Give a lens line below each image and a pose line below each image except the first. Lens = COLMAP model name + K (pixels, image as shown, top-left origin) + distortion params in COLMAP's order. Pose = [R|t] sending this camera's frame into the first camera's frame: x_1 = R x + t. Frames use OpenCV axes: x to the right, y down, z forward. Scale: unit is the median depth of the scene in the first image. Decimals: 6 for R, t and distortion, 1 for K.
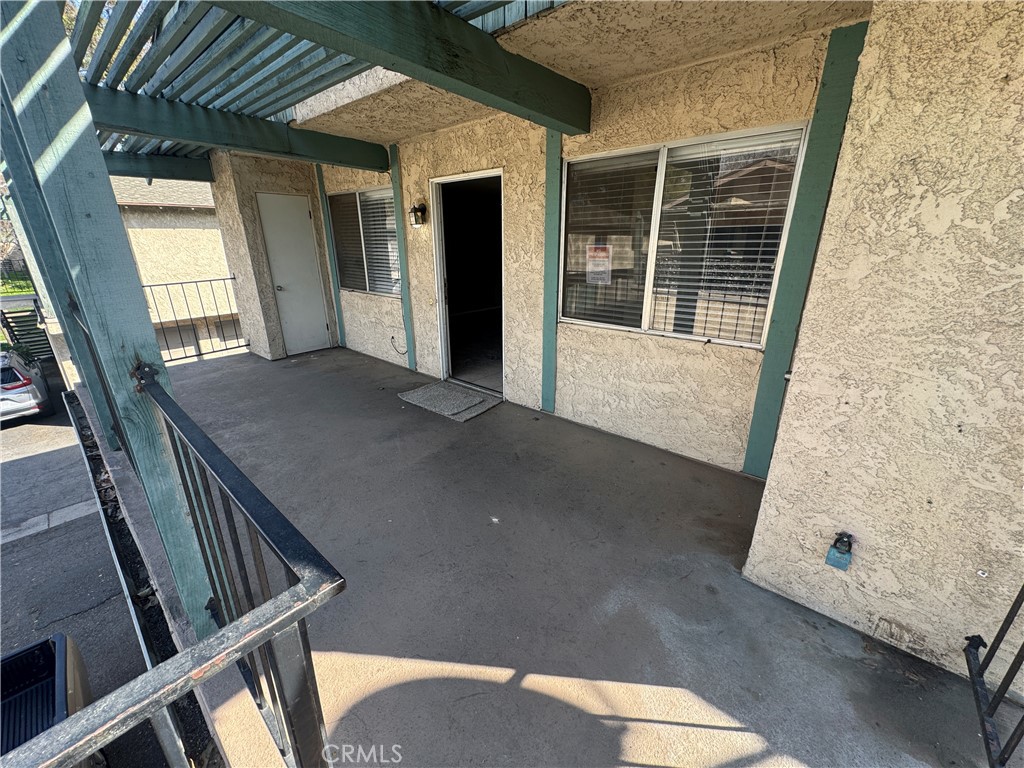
lens RADIAL K [[410.0, 0, 510.5], [0, 410.0, 382.7], [0, 0, 1]] dist [-0.000564, 0.000006]
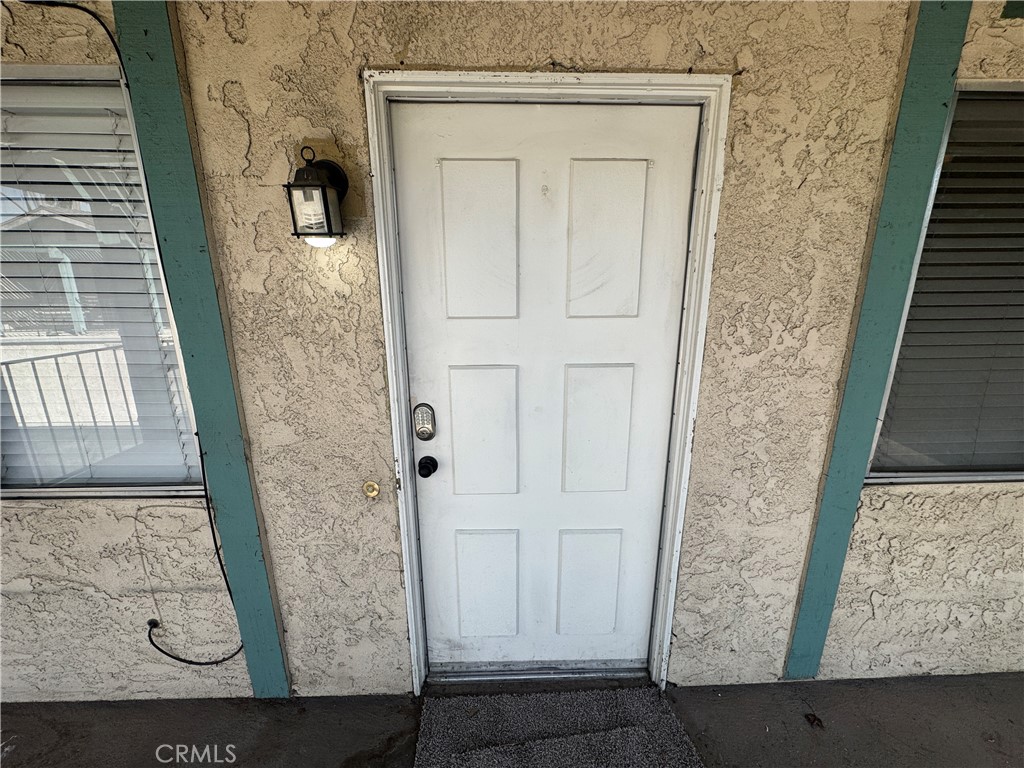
lens RADIAL K [[410.0, 0, 513.3], [0, 410.0, 384.4], [0, 0, 1]] dist [-0.000564, 0.000006]
pose [[0.732641, -0.168921, 0.659320, -0.362386], [0.221516, 0.975150, 0.003688, -0.299676], [-0.643559, 0.143348, 0.751853, 0.825695]]
